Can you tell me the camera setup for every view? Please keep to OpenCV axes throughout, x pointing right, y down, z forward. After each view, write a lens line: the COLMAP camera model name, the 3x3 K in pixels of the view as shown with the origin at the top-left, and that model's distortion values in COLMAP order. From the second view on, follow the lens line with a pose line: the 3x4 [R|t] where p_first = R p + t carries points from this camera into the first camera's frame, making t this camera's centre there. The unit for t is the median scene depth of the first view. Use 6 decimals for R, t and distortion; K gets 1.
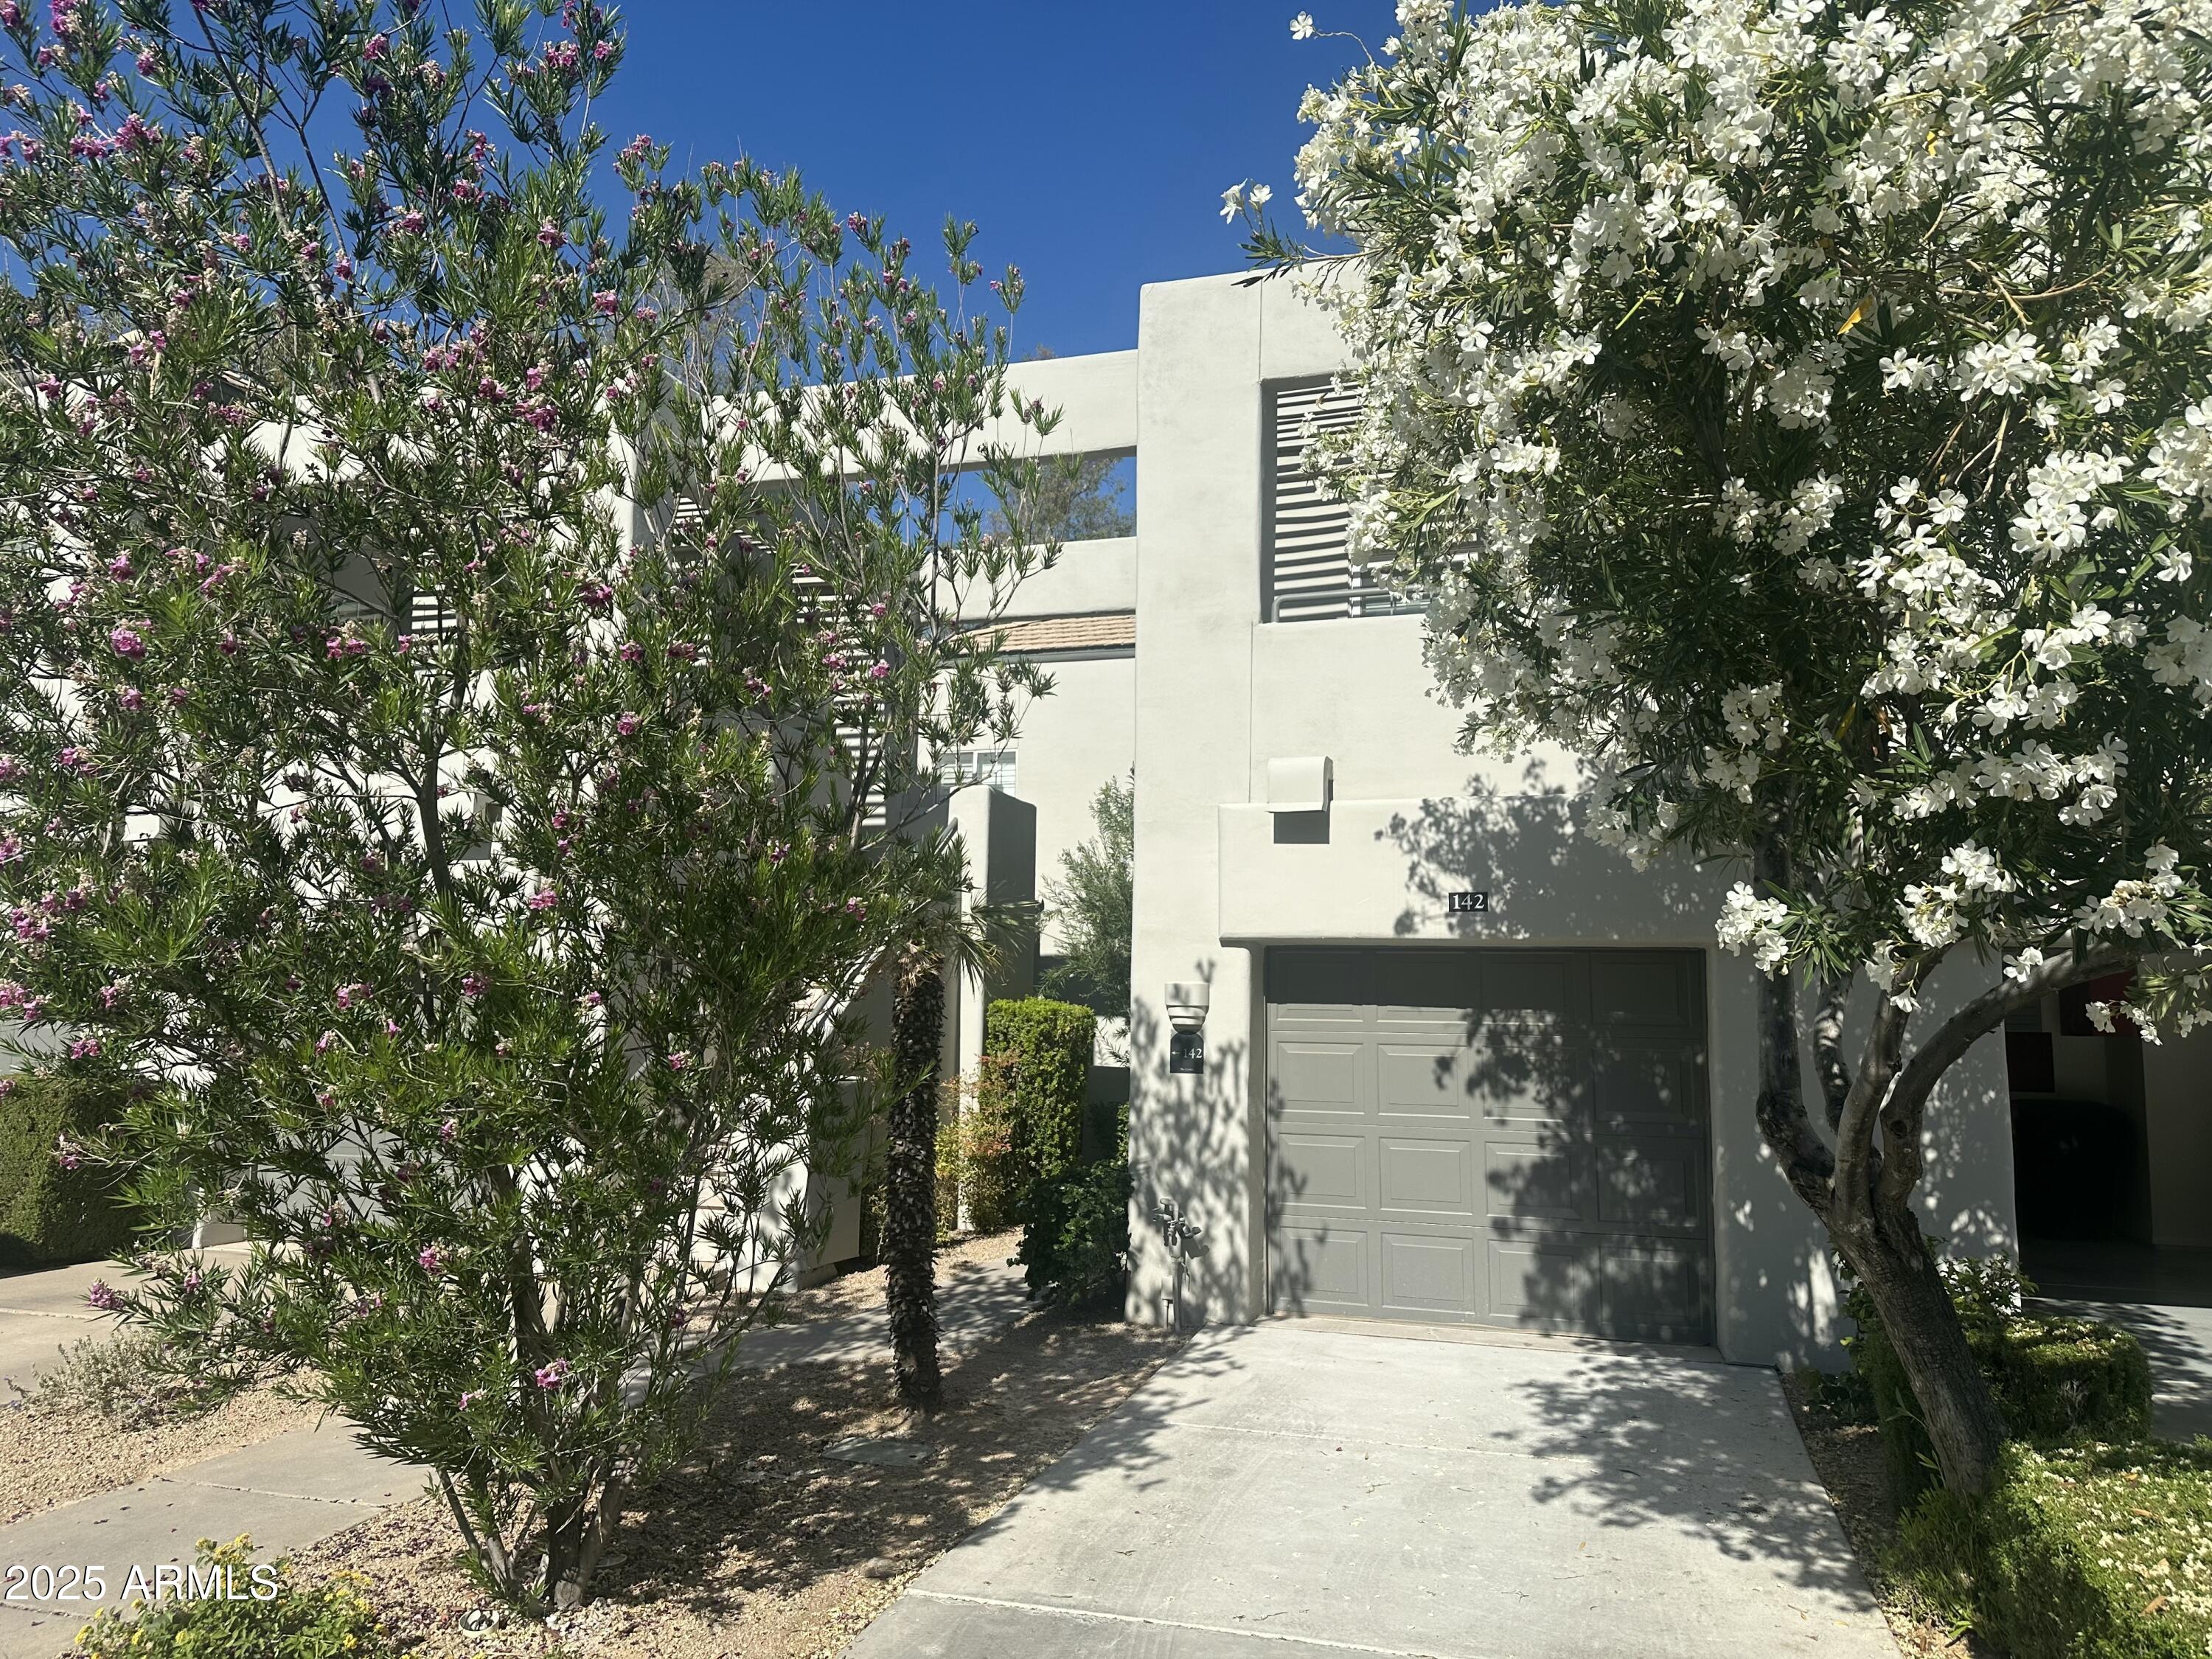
lens RADIAL K [[1535.7, 0, 1106.0], [0, 1535.7, 829.5], [0, 0, 1]] dist [-0.002422, -0.004829]
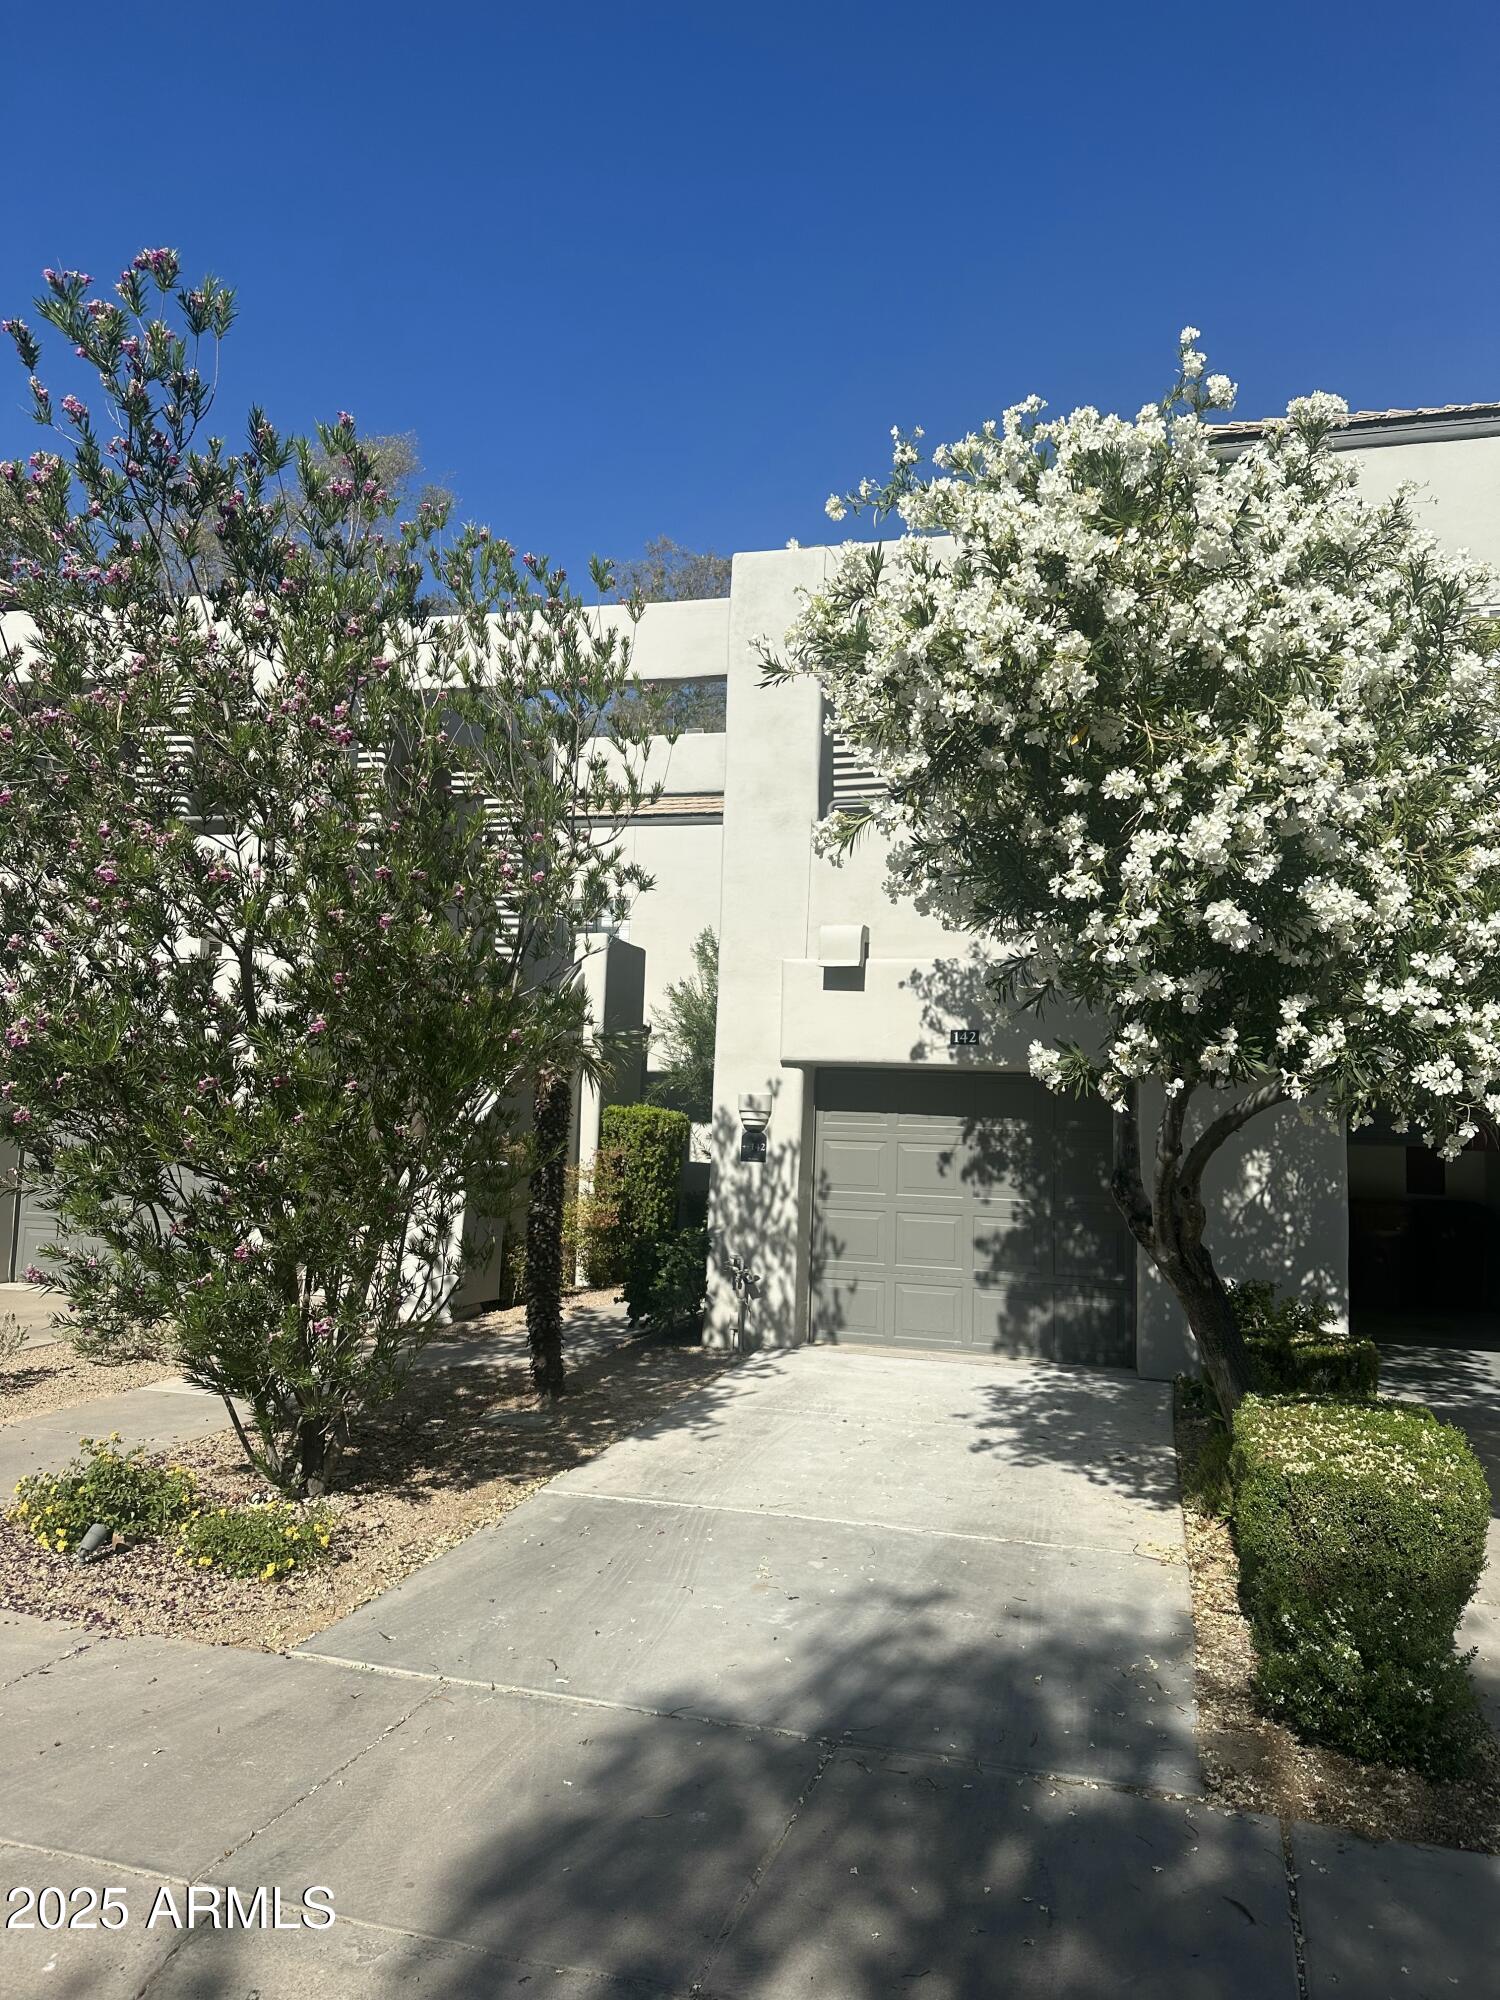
lens RADIAL K [[1388.5, 0, 750.0], [0, 1388.5, 1000.0], [0, 0, 1]] dist [-0.002422, -0.004829]
pose [[0.999365, 0.022972, 0.027226, 0.015037], [-0.023769, 0.999287, 0.029324, -0.015834], [-0.026533, -0.029953, 0.999199, -0.198141]]
